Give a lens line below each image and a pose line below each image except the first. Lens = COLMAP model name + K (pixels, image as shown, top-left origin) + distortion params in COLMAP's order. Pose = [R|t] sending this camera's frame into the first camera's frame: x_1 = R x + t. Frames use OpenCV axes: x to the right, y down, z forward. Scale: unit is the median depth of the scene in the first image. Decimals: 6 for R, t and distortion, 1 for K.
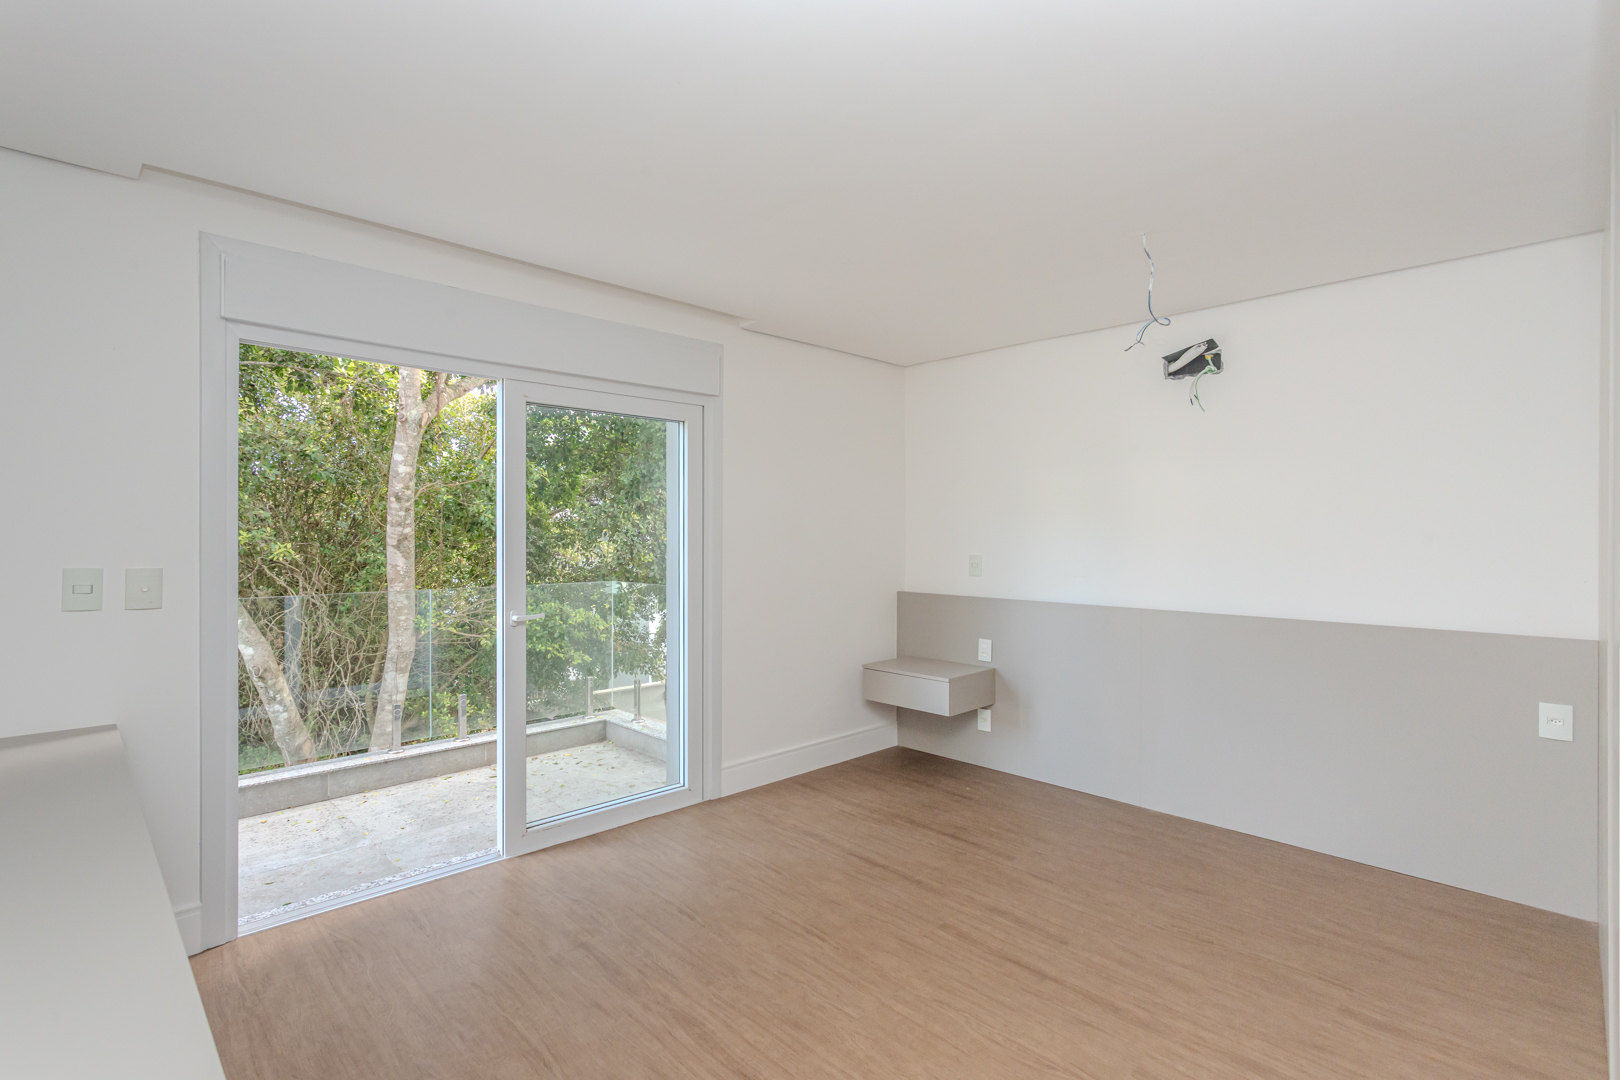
lens RADIAL K [[778.3, 0, 813.0], [0, 778.3, 533.8], [0, 0, 1]] dist [0.001932, 0.000240]
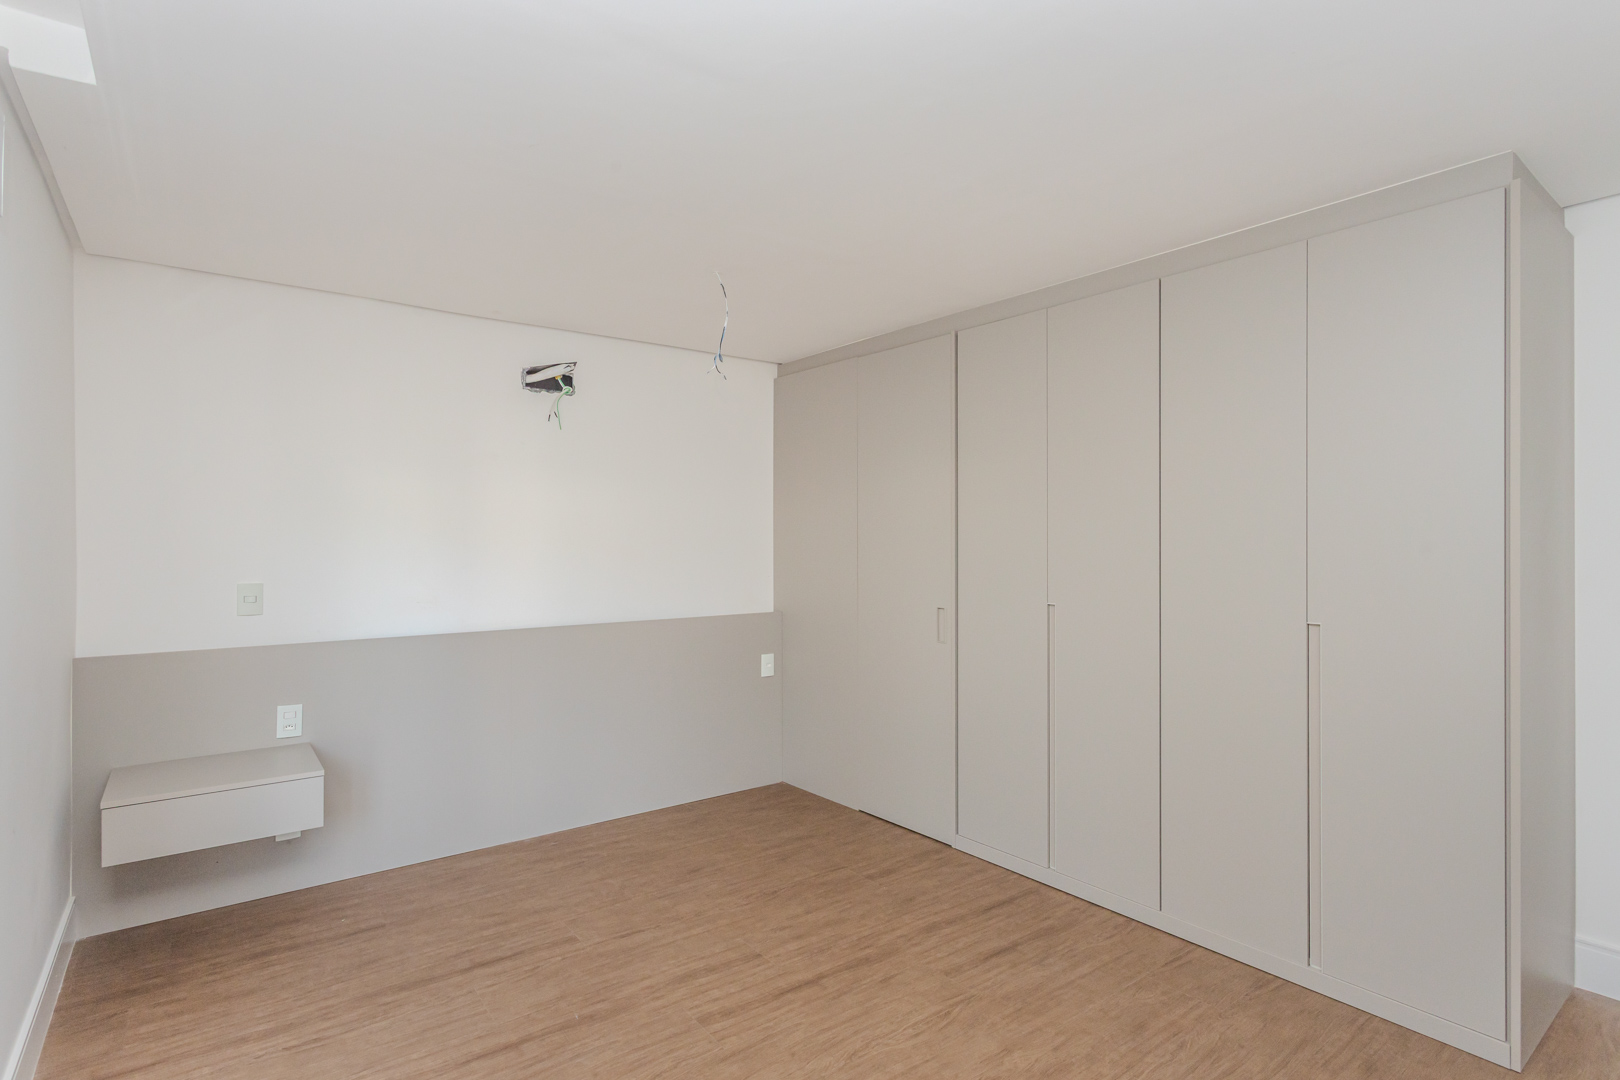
lens RADIAL K [[784.3, 0, 752.4], [0, 784.3, 534.7], [0, 0, 1]] dist [0.002427, 0.000051]
pose [[0.160251, 0.006329, 0.987056, -0.508048], [0.003906, 0.999968, -0.007046, -0.010556], [-0.987069, 0.004985, 0.160221, 0.621568]]
